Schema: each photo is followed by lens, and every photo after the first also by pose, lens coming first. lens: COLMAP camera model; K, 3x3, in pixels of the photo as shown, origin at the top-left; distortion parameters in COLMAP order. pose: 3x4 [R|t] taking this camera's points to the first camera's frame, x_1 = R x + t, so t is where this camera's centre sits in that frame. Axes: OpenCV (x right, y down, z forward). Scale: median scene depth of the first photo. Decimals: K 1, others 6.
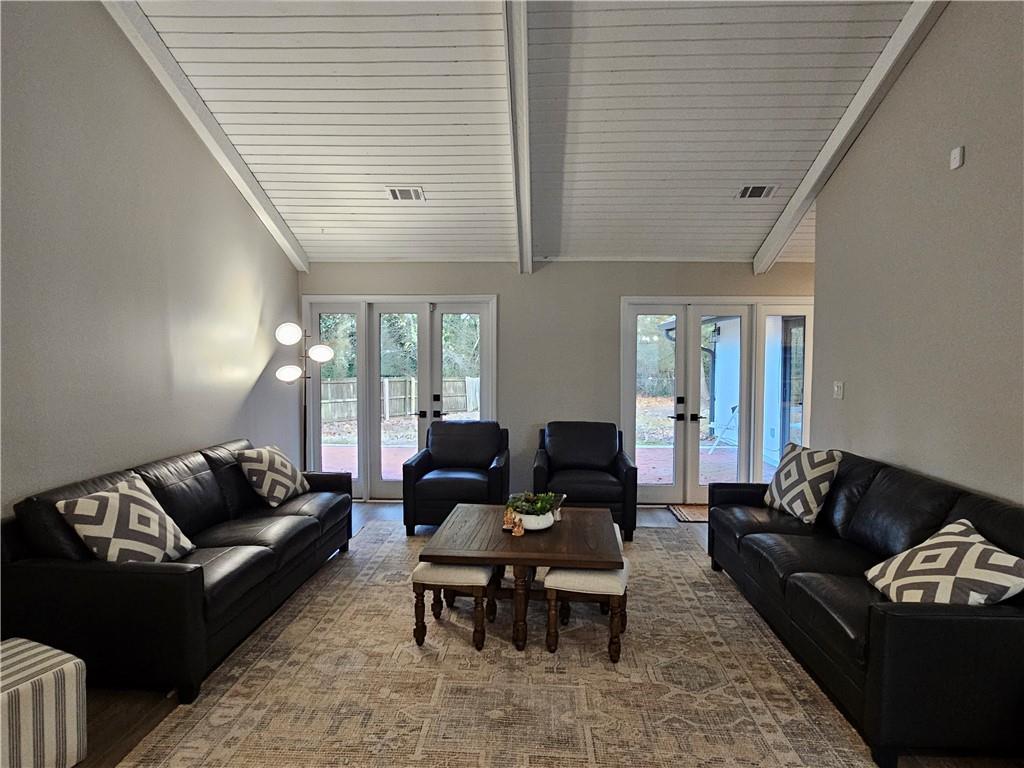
lens RADIAL K [[576.4, 0, 513.8], [0, 576.4, 384.2], [0, 0, 1]] dist [-0.003007, 0.000092]
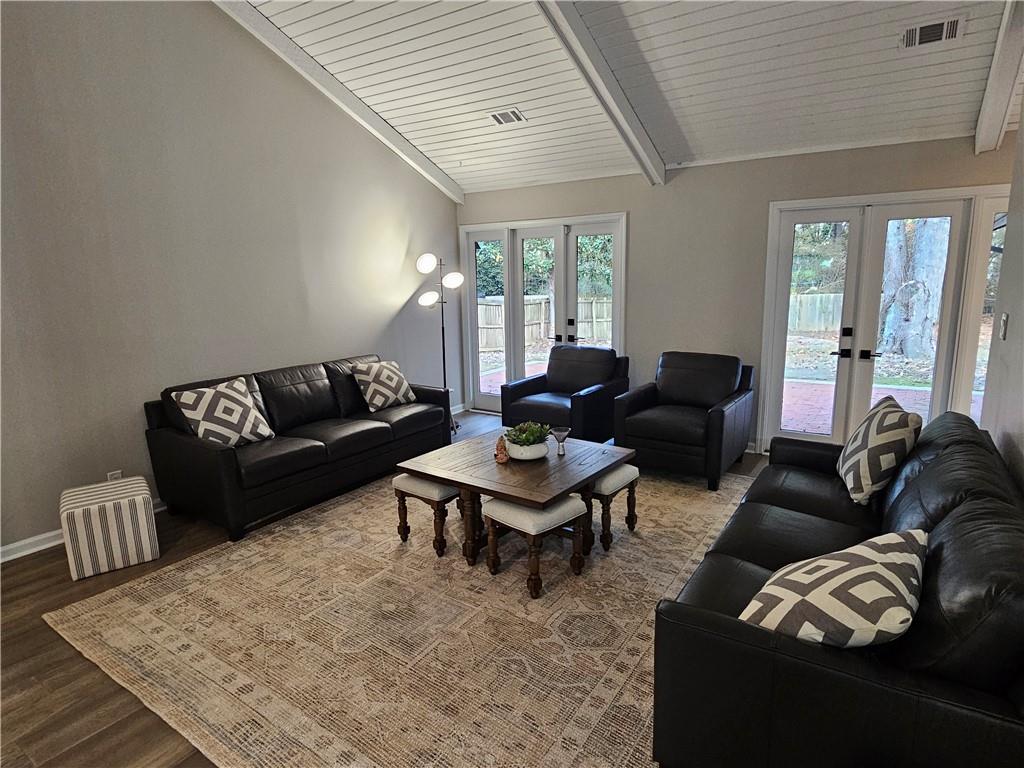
lens RADIAL K [[576.4, 0, 513.8], [0, 576.4, 384.2], [0, 0, 1]] dist [-0.003007, 0.000092]
pose [[0.856233, 0.075849, -0.510992, 0.444910], [-0.002683, 0.989802, 0.142425, -0.017996], [0.516584, -0.120578, 0.847704, 0.128763]]
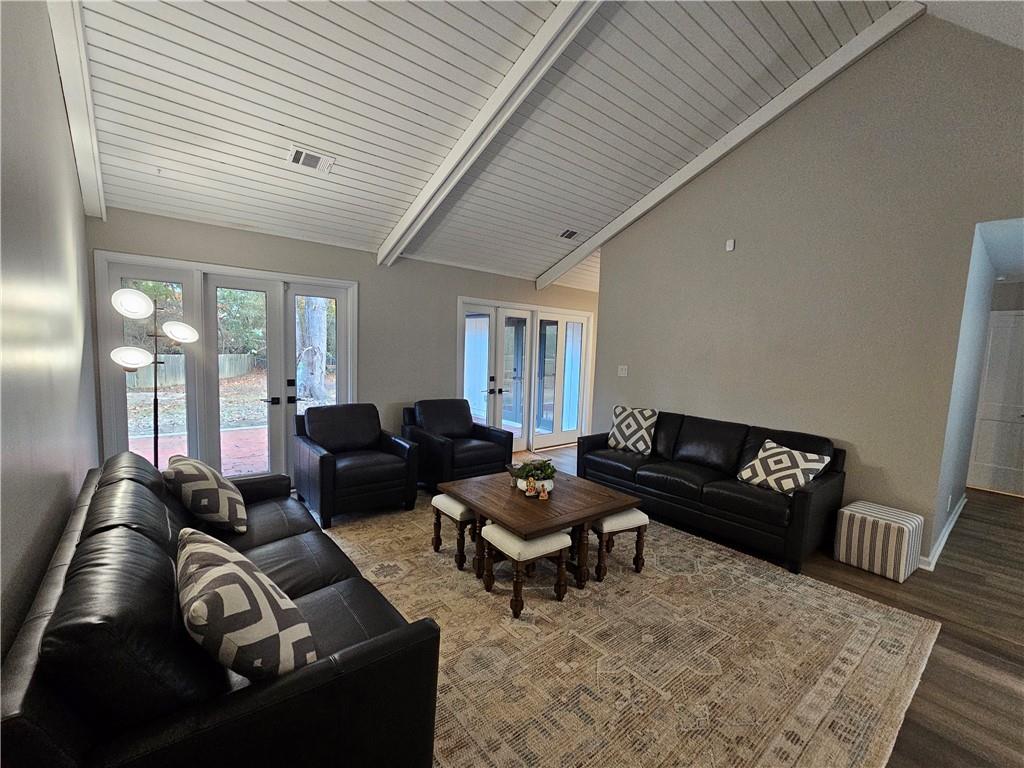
lens RADIAL K [[441.3, 0, 513.8], [0, 441.3, 386.9], [0, 0, 1]] dist [-0.000319, 0.000669]
pose [[0.733870, -0.038240, 0.678213, -0.532186], [-0.000242, 0.998399, 0.056556, -0.016507], [-0.679290, -0.041669, 0.732686, 0.314926]]
